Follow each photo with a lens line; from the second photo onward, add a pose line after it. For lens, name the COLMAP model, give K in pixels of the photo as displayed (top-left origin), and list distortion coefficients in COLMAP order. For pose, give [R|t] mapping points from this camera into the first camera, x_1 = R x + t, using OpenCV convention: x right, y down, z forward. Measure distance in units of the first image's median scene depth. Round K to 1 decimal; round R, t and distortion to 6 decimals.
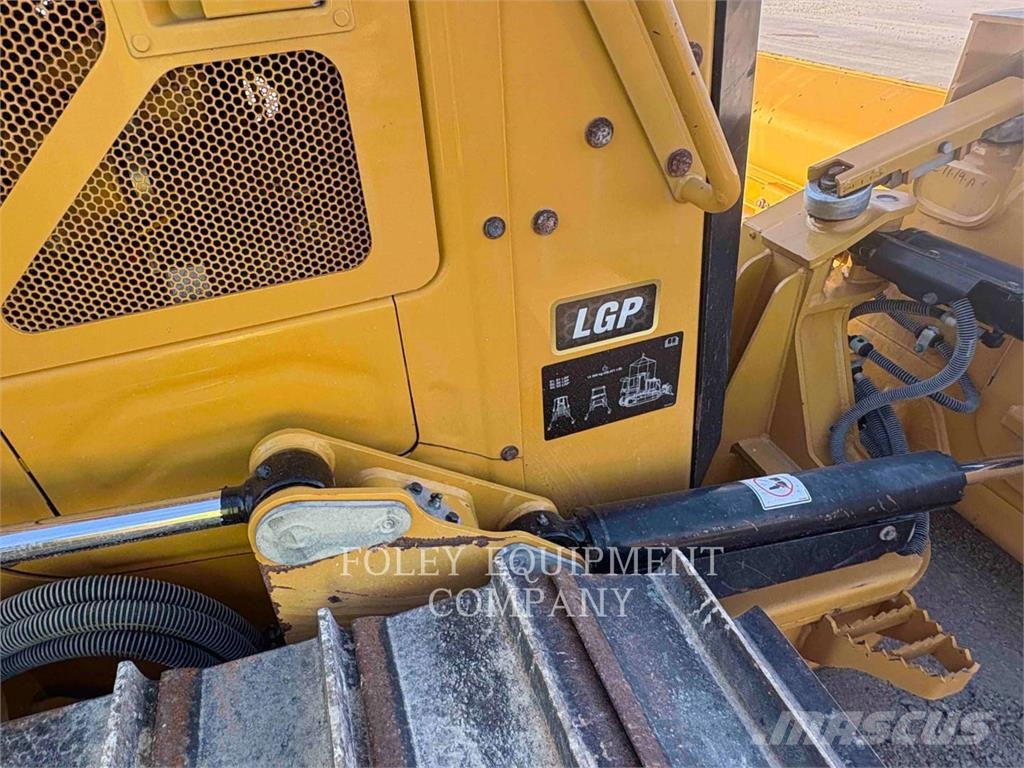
lens RADIAL K [[630.4, 0, 468.5], [0, 630.4, 384.3], [0, 0, 1]] dist [-0.000626, 0.002023]
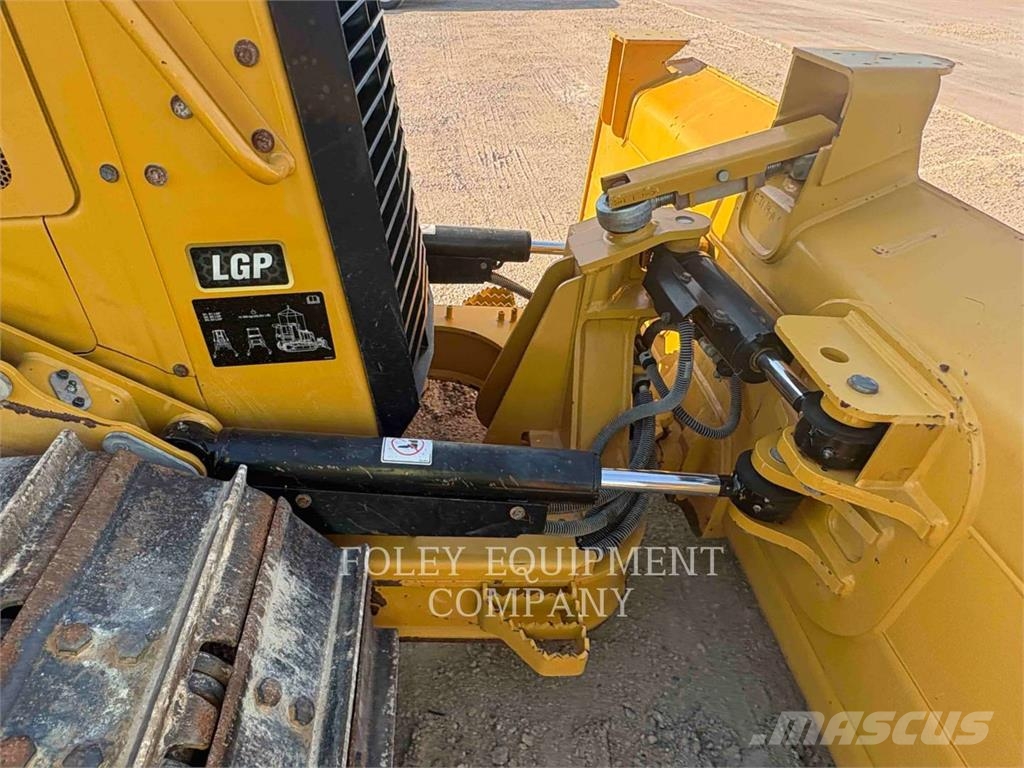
lens RADIAL K [[630.4, 0, 468.5], [0, 630.4, 384.3], [0, 0, 1]] dist [-0.000626, 0.002023]
pose [[0.970130, 0.185307, -0.156557, 0.818530], [-0.181988, 0.982663, 0.035403, -0.007519], [0.160403, -0.005854, 0.987034, -0.103566]]
